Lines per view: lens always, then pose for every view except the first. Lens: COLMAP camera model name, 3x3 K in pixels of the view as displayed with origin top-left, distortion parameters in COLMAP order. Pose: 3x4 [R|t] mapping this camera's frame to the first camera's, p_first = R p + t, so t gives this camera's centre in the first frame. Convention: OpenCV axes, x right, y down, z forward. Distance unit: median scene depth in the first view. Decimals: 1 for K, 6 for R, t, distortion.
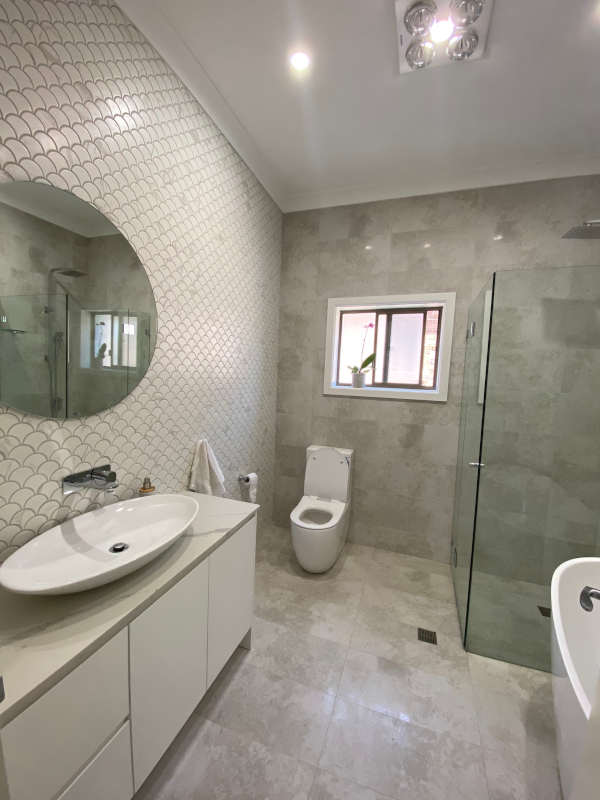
lens RADIAL K [[321.5, 0, 300.0], [0, 321.5, 400.0], [0, 0, 1]] dist [0.008192, -0.015289]
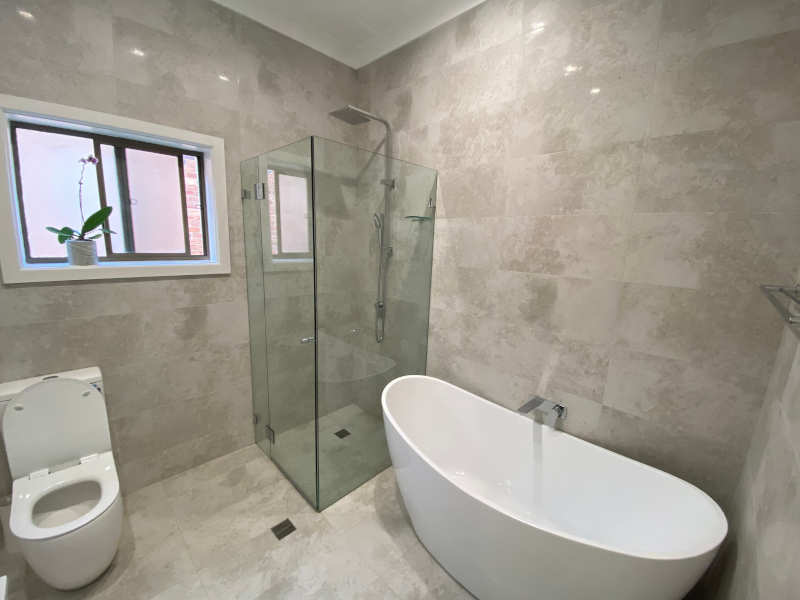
lens RADIAL K [[321.5, 0, 395.4], [0, 321.5, 300.9], [0, 0, 1]] dist [0.008192, -0.015289]
pose [[0.418038, -0.190915, 0.888142, -0.130329], [0.050198, 0.981028, 0.187254, -0.060784], [-0.907042, -0.033696, 0.419690, 0.243473]]
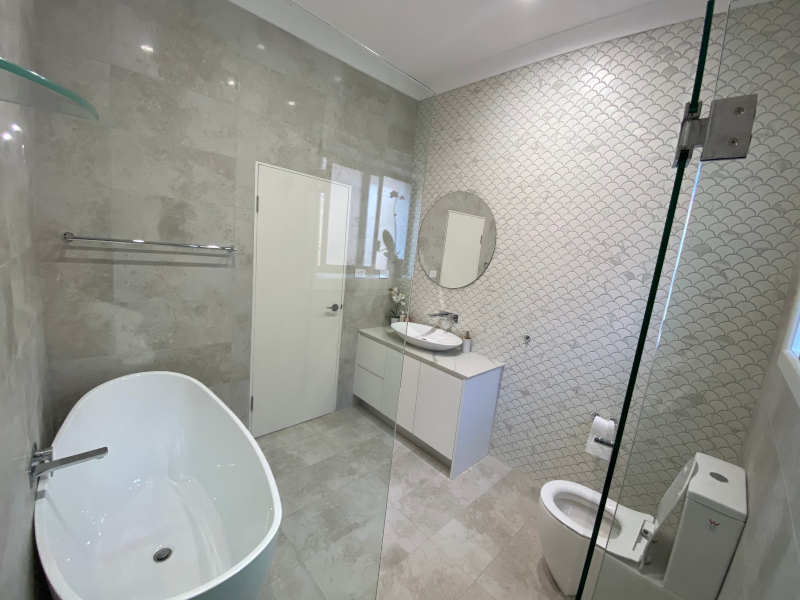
lens RADIAL K [[321.5, 0, 395.4], [0, 321.5, 300.9], [0, 0, 1]] dist [0.008192, -0.015289]
pose [[-0.445926, 0.065006, -0.892706, 0.763034], [-0.191910, 0.967221, 0.166295, -0.080897], [0.874254, 0.245475, -0.418834, 0.824615]]
